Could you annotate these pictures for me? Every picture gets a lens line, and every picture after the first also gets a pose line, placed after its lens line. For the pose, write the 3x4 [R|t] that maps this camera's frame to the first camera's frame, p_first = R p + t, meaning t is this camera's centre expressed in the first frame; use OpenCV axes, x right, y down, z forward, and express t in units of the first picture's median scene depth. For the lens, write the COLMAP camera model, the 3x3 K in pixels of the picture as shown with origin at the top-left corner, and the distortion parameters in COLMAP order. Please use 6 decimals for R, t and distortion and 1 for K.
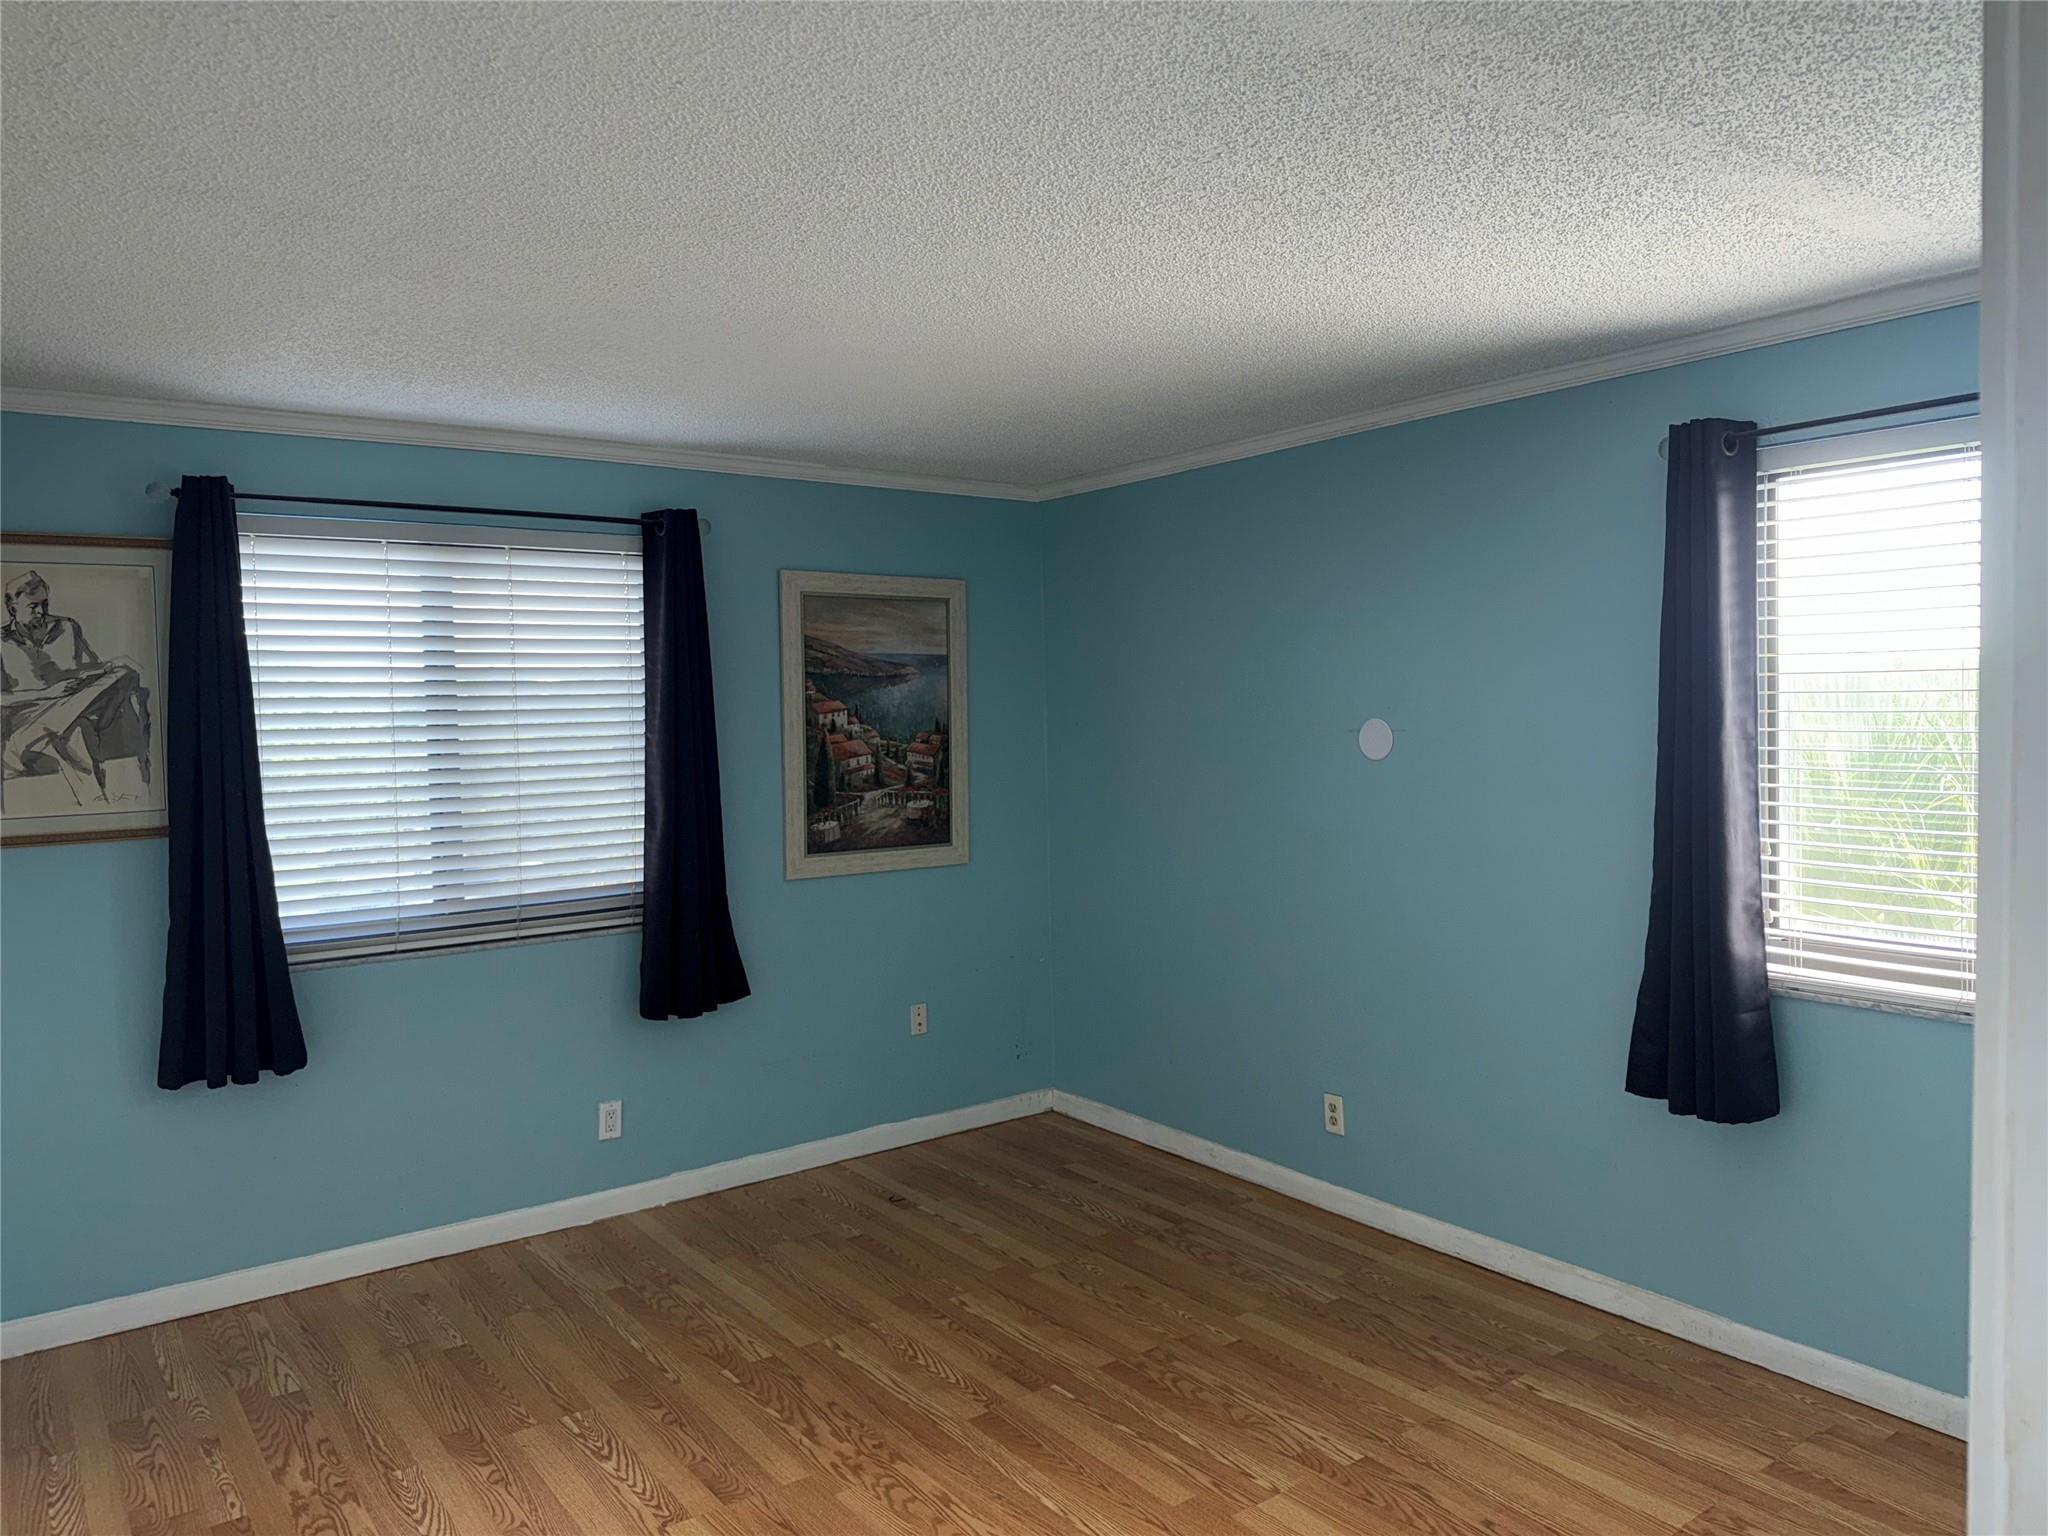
lens RADIAL K [[1413.4, 0, 1037.3], [0, 1413.4, 753.2], [0, 0, 1]] dist [0.066357, -0.088271]
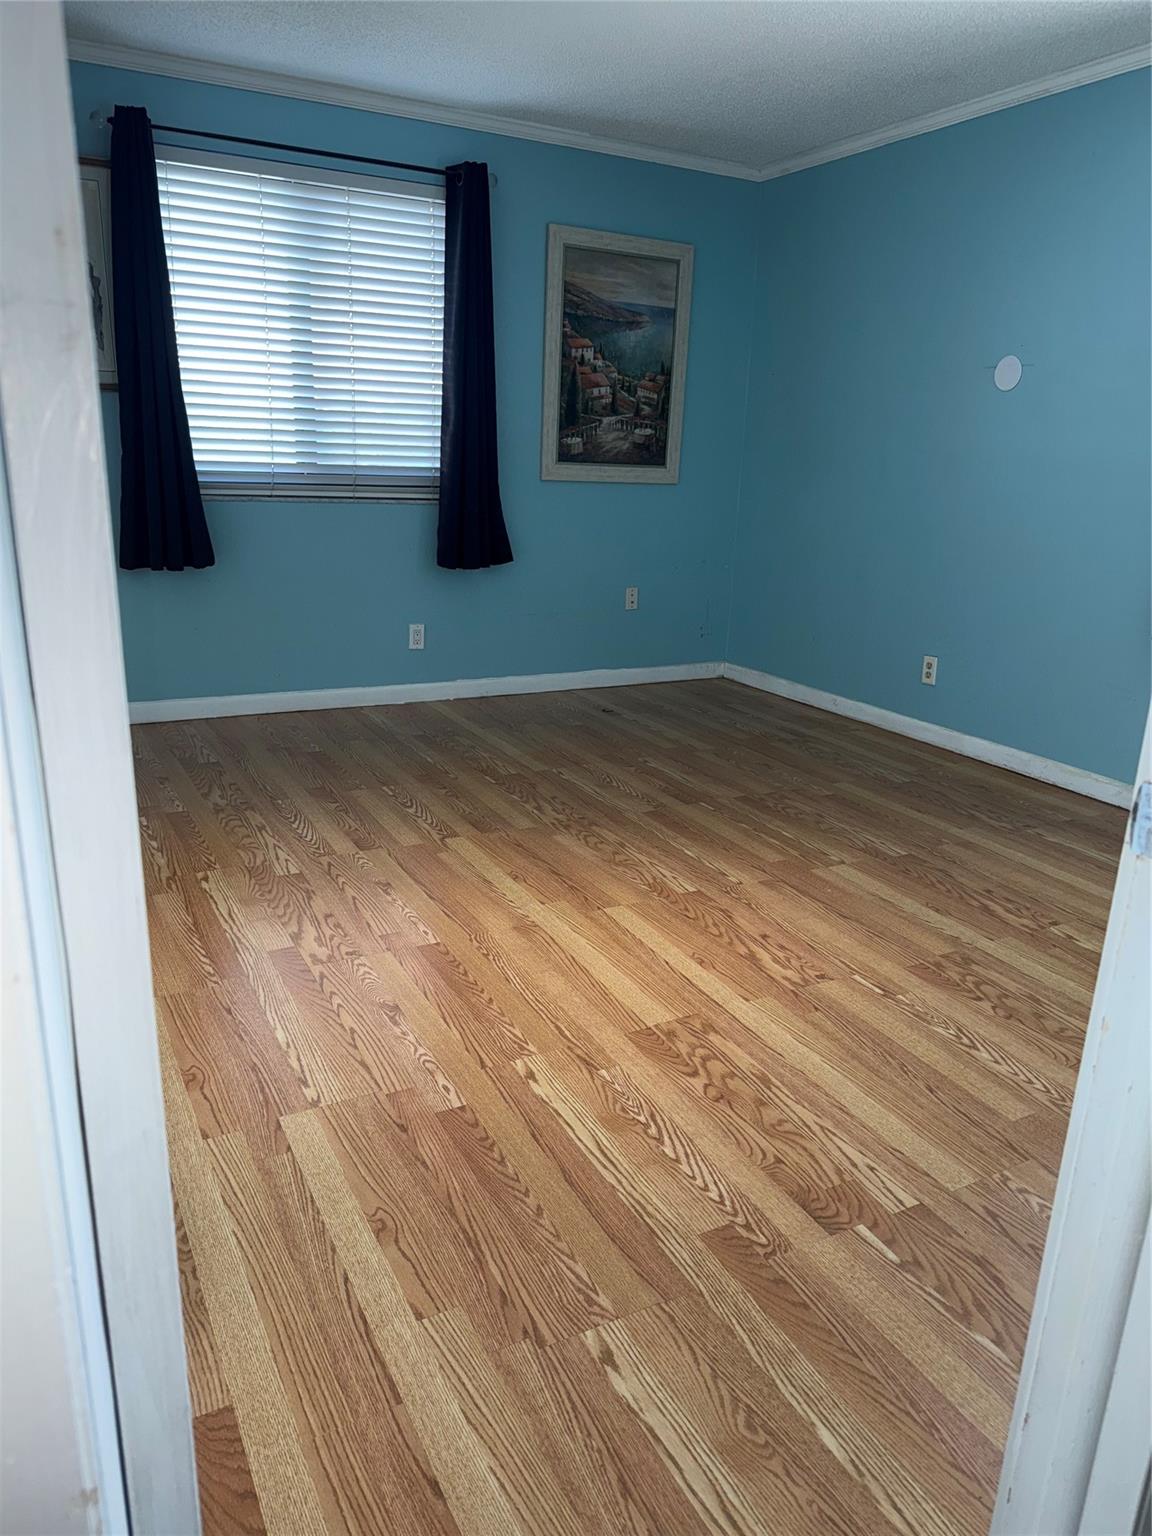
lens RADIAL K [[1060.0, 0, 586.3], [0, 1060.0, 776.8], [0, 0, 1]] dist [0.066357, -0.088271]
pose [[0.987733, 0.095669, -0.123414, 0.022981], [-0.059698, 0.961658, 0.267674, 0.111281], [0.144290, -0.257023, 0.955573, -0.054481]]
